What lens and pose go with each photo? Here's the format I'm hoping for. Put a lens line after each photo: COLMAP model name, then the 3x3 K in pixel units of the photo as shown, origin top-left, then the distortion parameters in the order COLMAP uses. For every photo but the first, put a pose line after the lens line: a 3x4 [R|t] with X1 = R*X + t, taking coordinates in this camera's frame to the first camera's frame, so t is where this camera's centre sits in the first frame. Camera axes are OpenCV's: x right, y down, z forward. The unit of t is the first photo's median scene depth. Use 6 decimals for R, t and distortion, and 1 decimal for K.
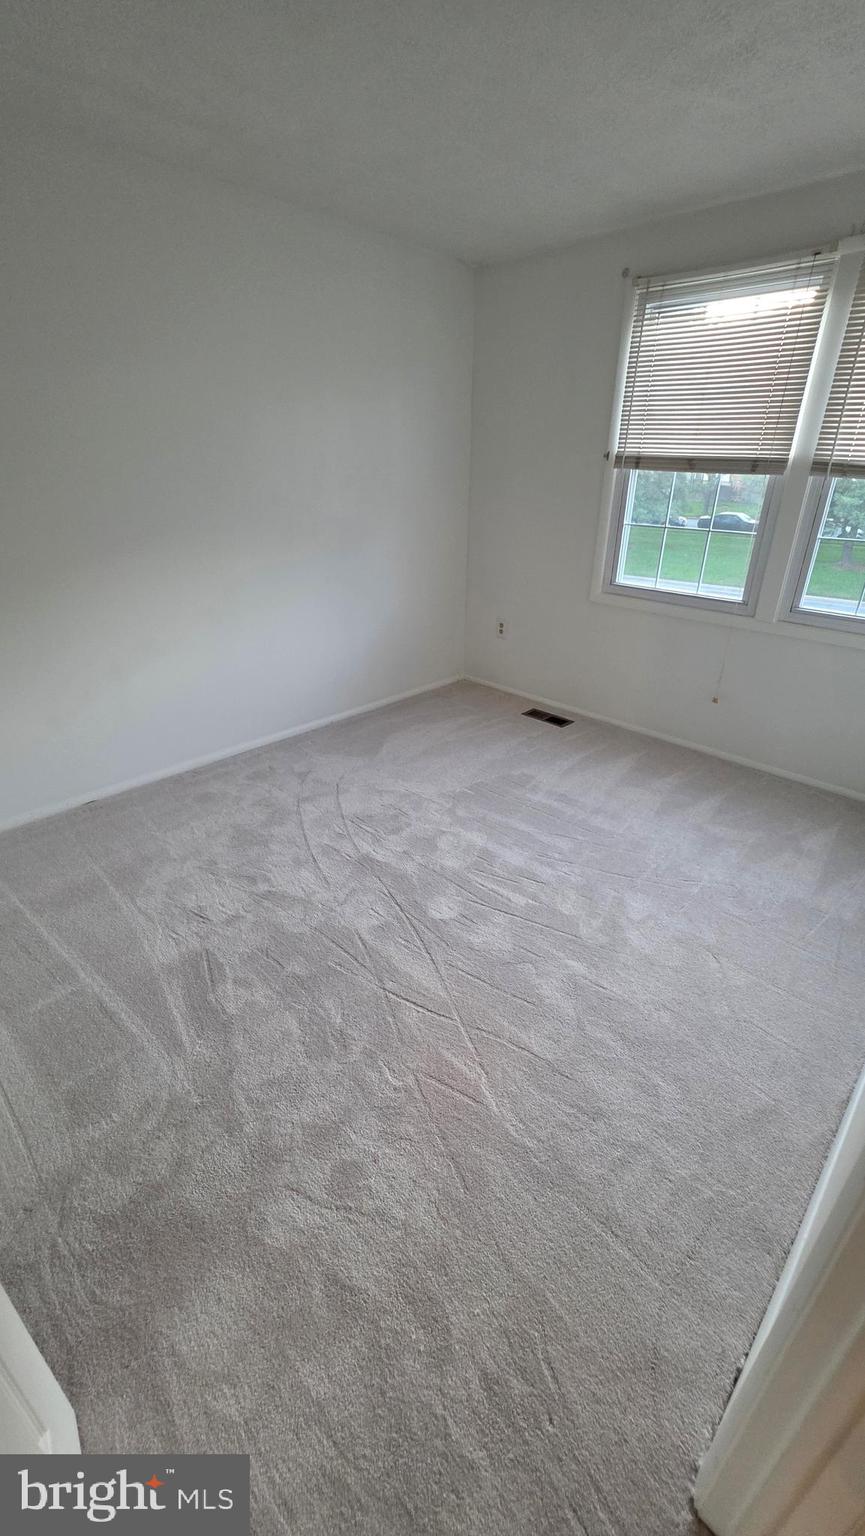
lens RADIAL K [[625.0, 0, 432.5], [0, 625.0, 768.0], [0, 0, 1]] dist [0.002052, -0.000090]
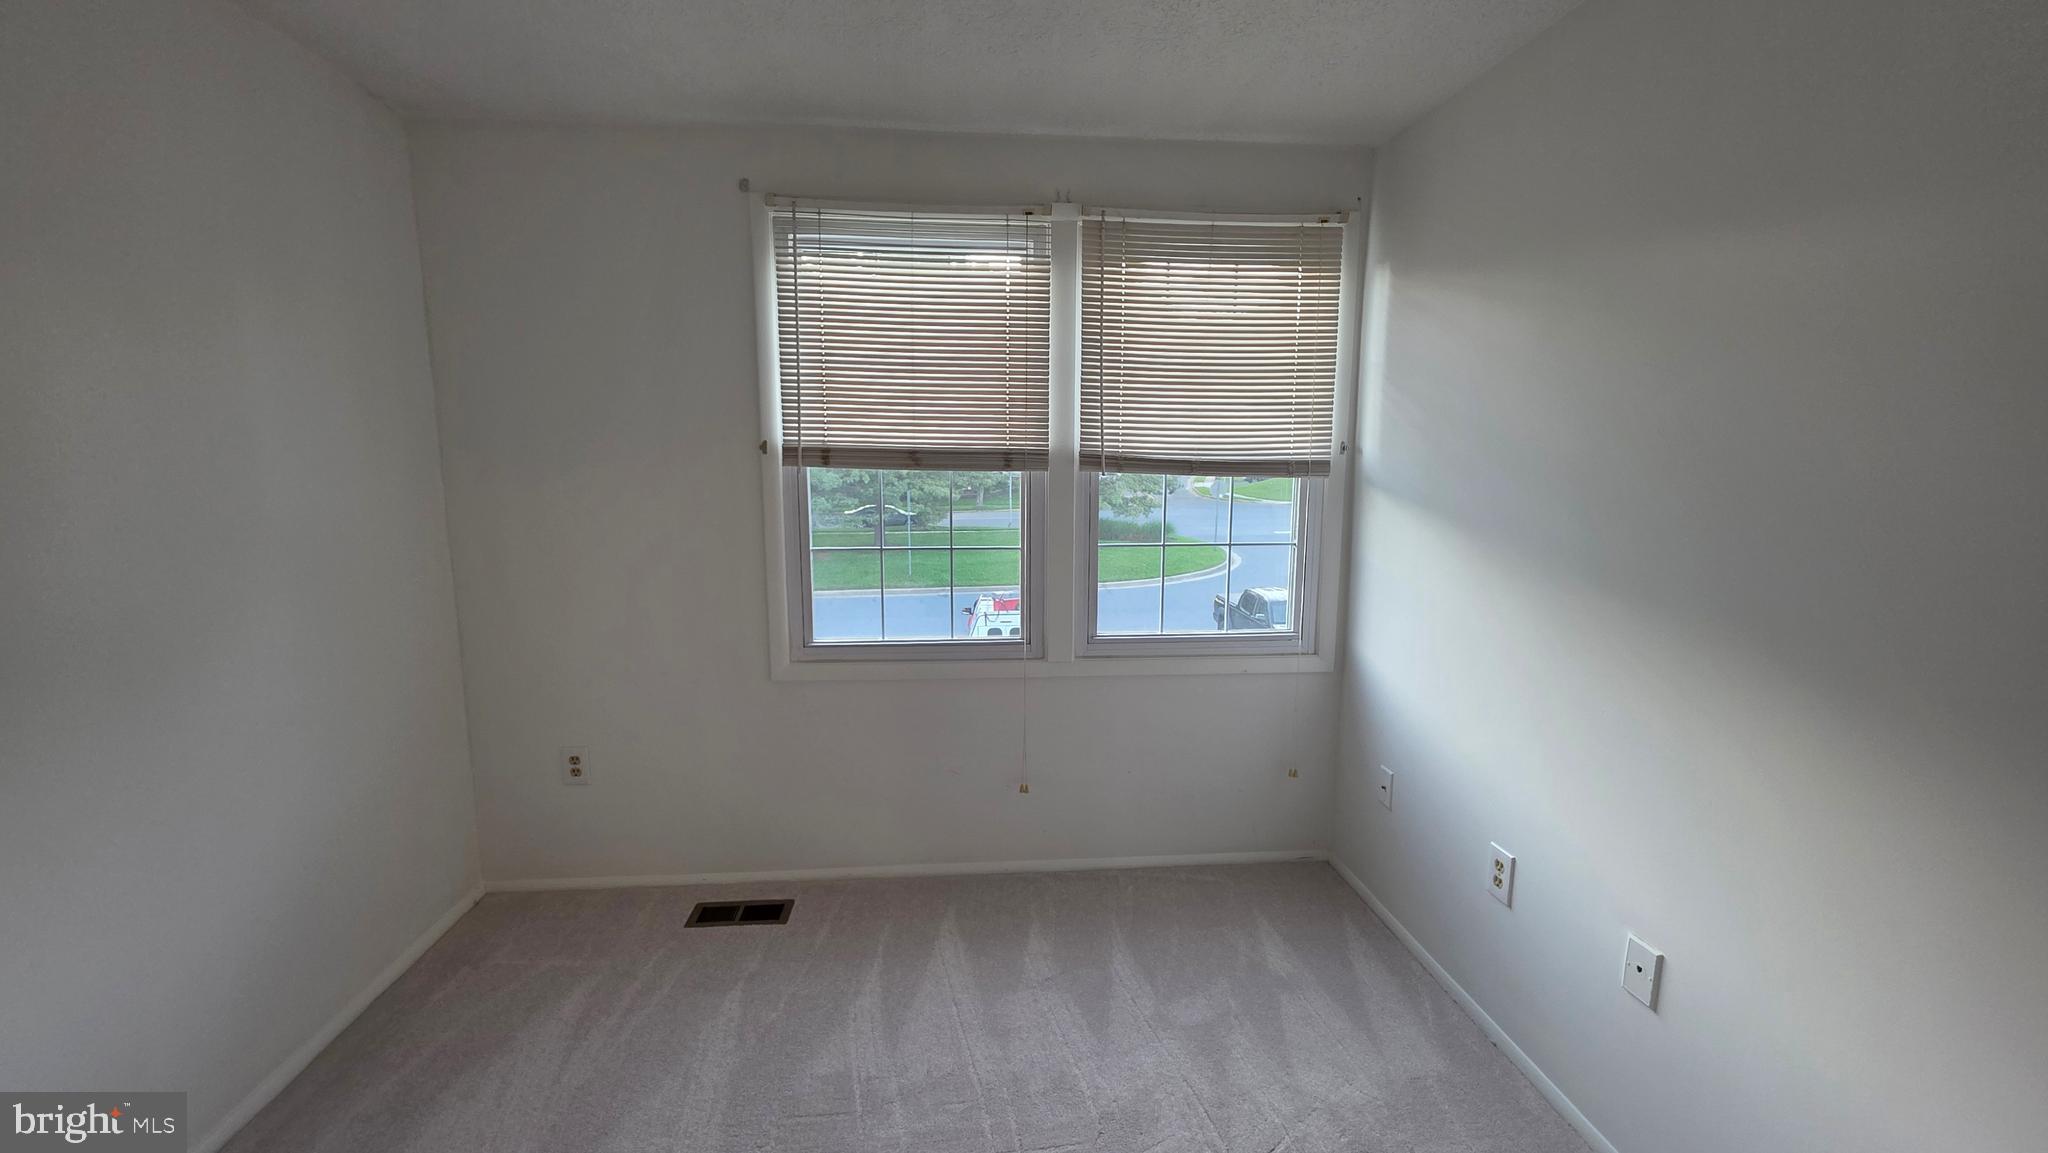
lens RADIAL K [[833.3, 0, 1022.8], [0, 833.3, 571.5], [0, 0, 1]] dist [0.002052, -0.000090]
pose [[0.653513, -0.117774, 0.747697, -0.176557], [0.338749, 0.928881, -0.149766, -0.200602], [-0.676882, 0.351156, 0.646931, 0.387890]]
